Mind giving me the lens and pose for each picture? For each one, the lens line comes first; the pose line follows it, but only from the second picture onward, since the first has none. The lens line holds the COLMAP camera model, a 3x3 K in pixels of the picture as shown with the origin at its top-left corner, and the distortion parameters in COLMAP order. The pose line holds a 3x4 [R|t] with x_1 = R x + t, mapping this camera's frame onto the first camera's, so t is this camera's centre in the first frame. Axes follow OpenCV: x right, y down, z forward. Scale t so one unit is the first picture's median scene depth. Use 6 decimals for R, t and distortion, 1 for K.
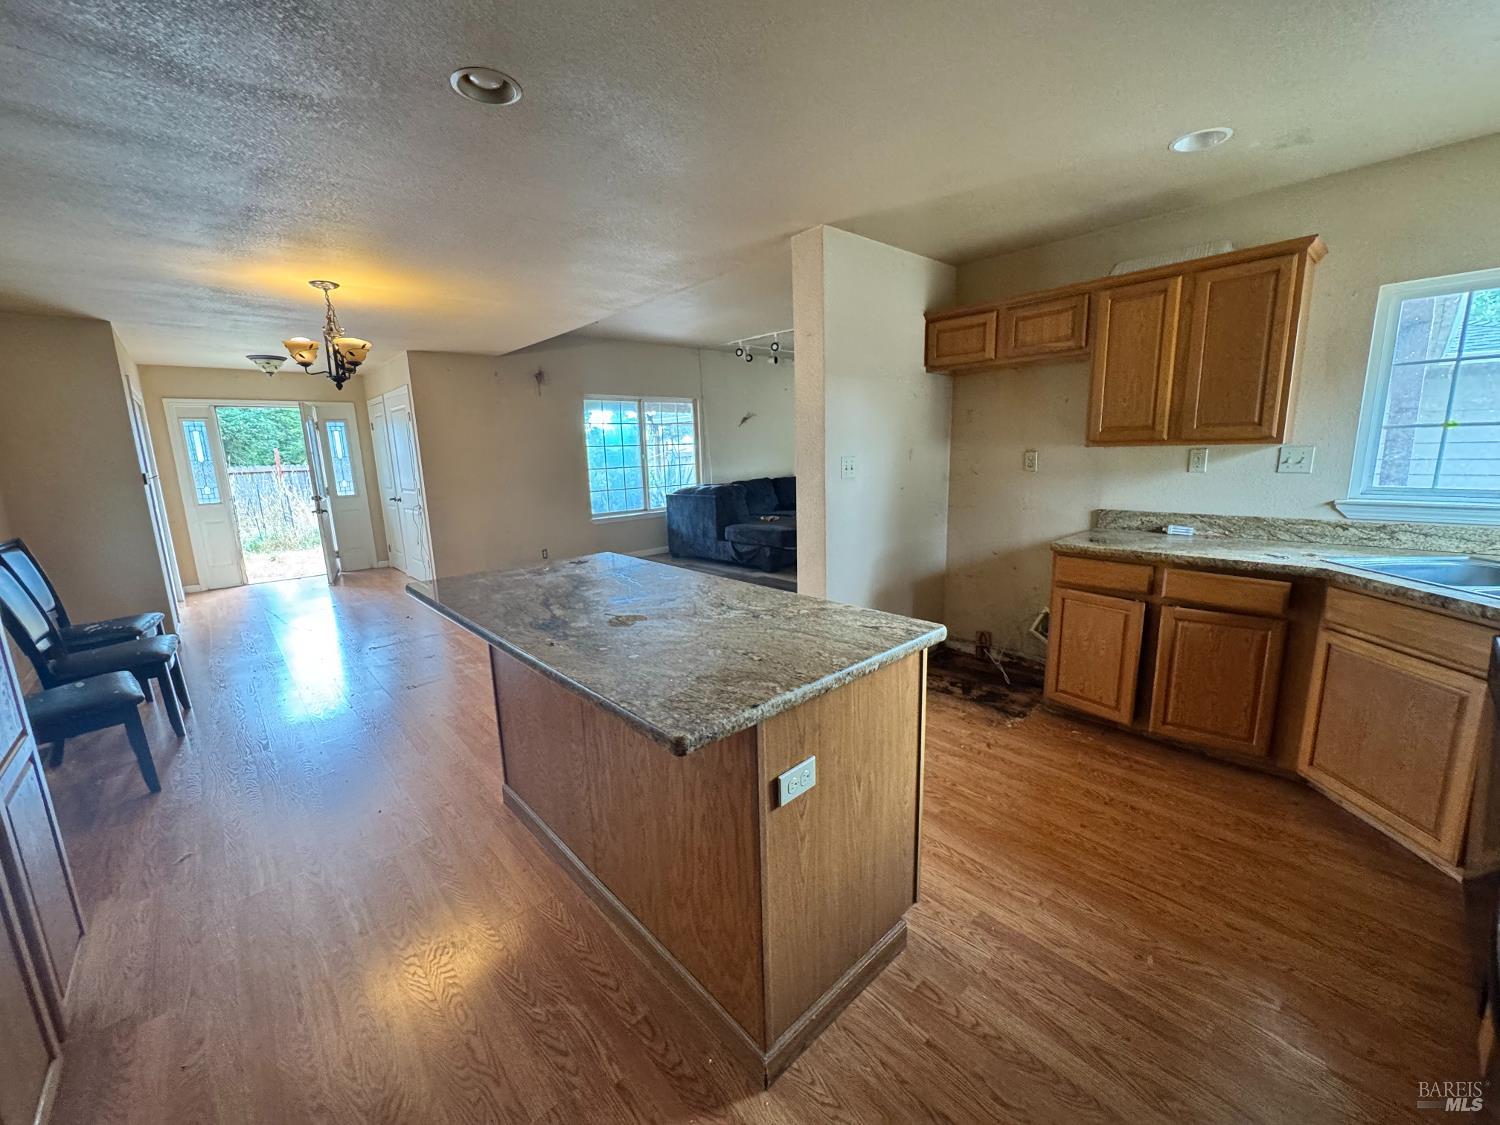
lens RADIAL K [[600.1, 0, 750.3], [0, 600.1, 563.8], [0, 0, 1]] dist [-0.004108, 0.000241]
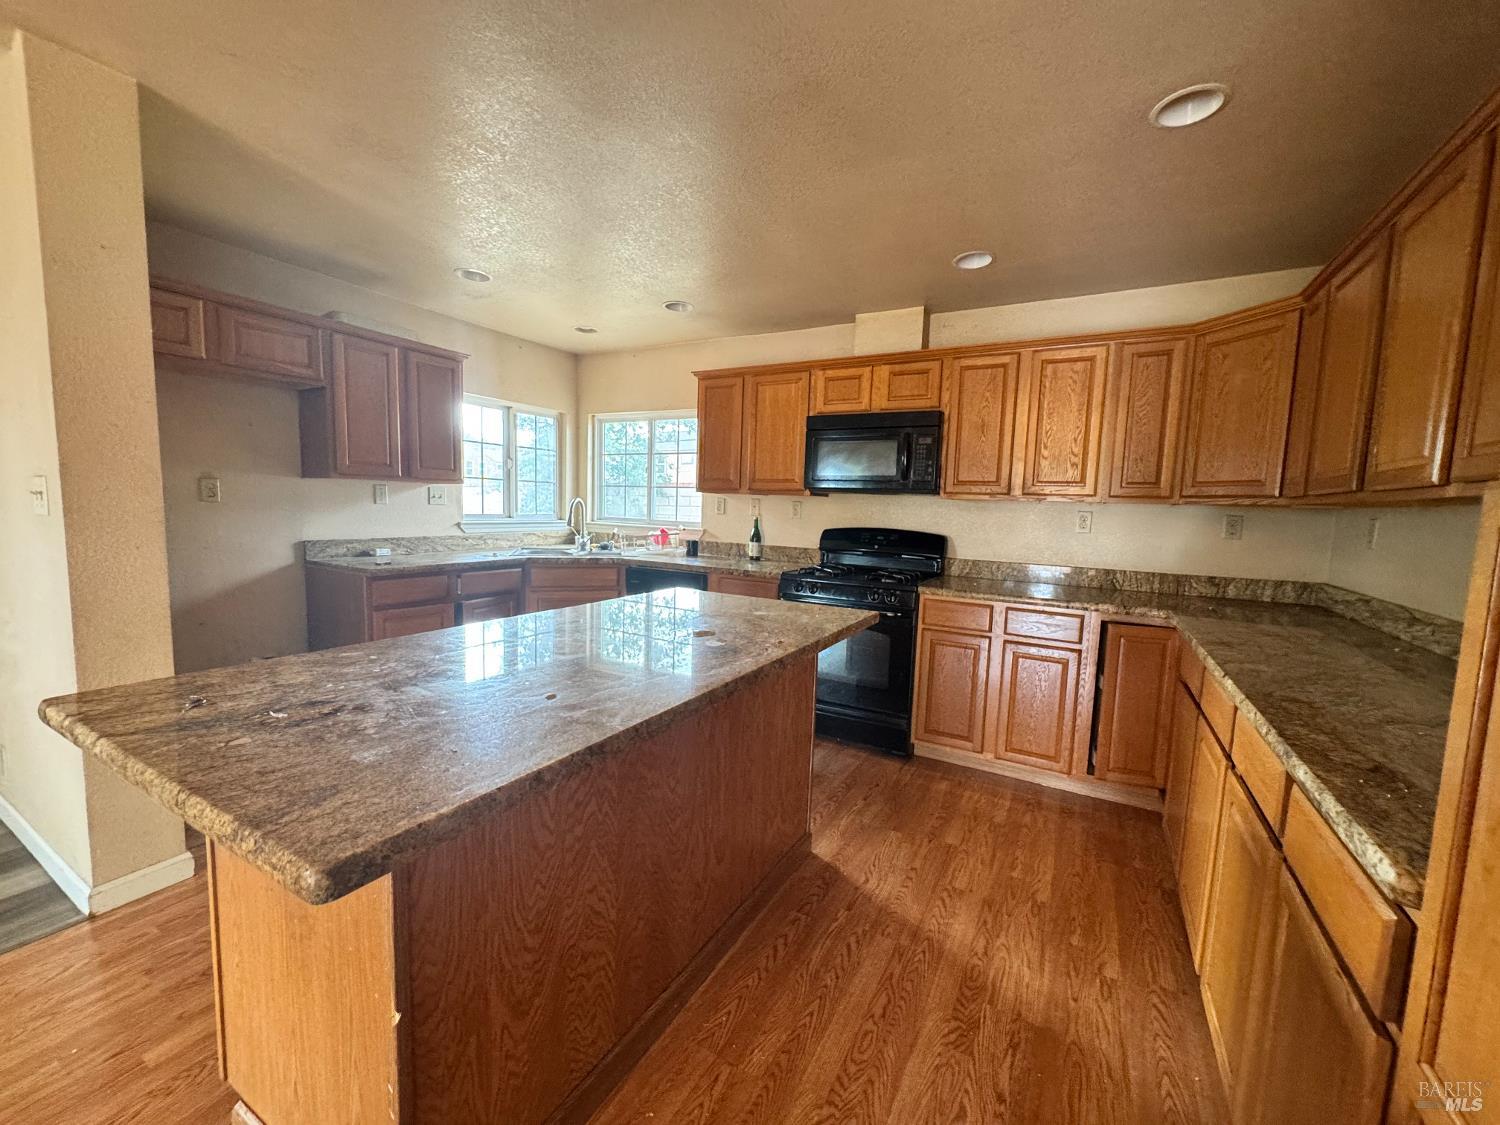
lens RADIAL K [[600.1, 0, 750.3], [0, 600.1, 563.8], [0, 0, 1]] dist [-0.004108, 0.000241]
pose [[-0.313709, -0.074516, 0.946591, -0.654070], [0.157988, 0.978923, 0.129420, -0.071998], [-0.936283, 0.190151, -0.295324, 0.674623]]
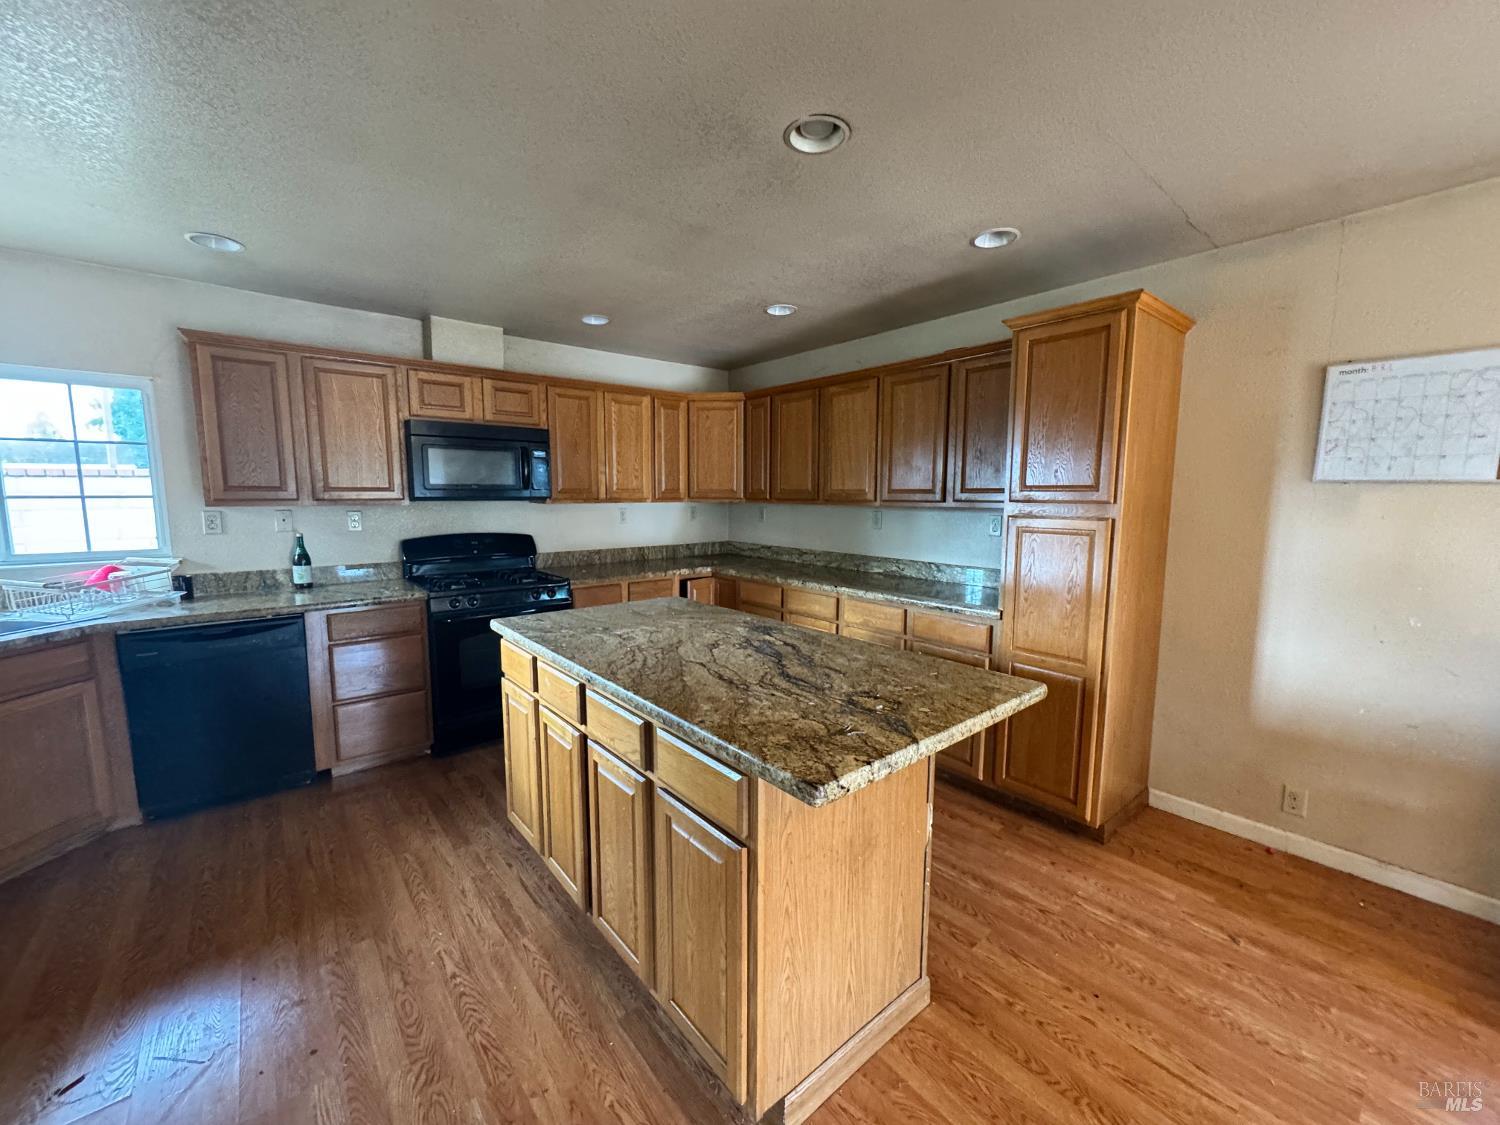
lens RADIAL K [[597.2, 0, 750.7], [0, 597.2, 563.6], [0, 0, 1]] dist [-0.003286, -0.000140]
pose [[-0.998732, 0.020809, 0.045844, -0.207374], [0.033784, 0.952129, 0.303825, -0.243552], [-0.037327, 0.304989, -0.951624, 1.241338]]
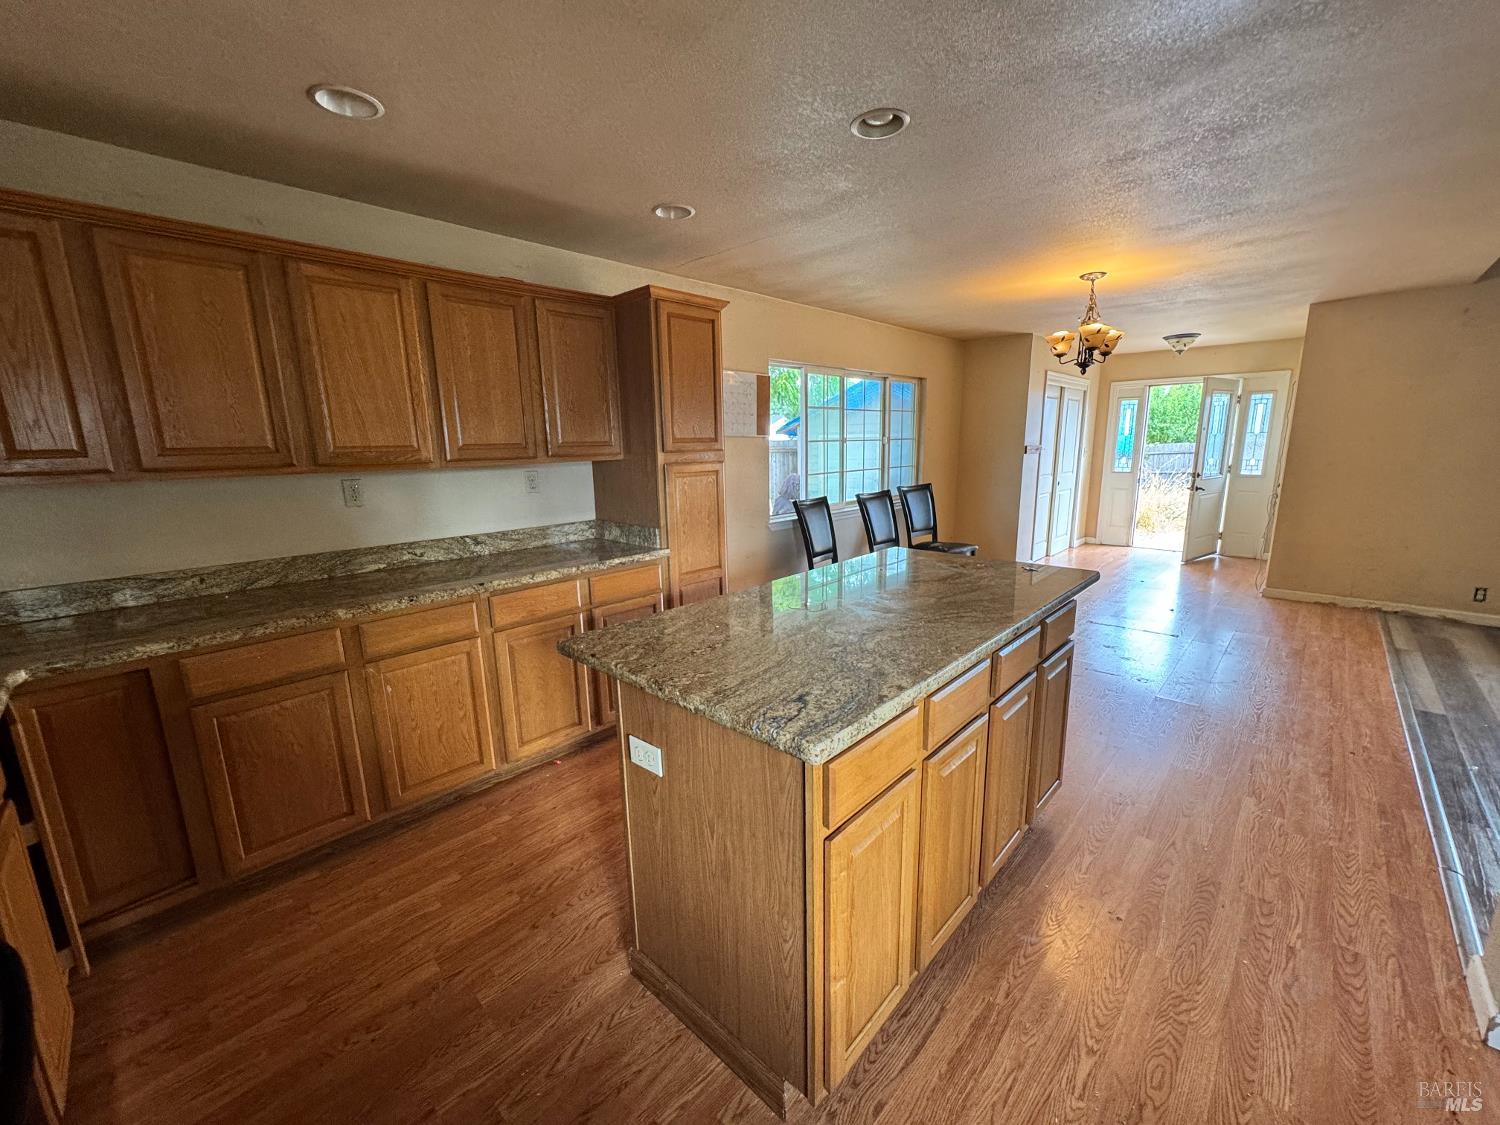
lens RADIAL K [[600.1, 0, 750.3], [0, 600.1, 563.8], [0, 0, 1]] dist [-0.004108, 0.000241]
pose [[0.071789, 0.225783, -0.971529, 0.476659], [-0.173785, 0.961975, 0.210721, -0.110255], [0.982164, 0.153710, 0.108297, 0.438114]]
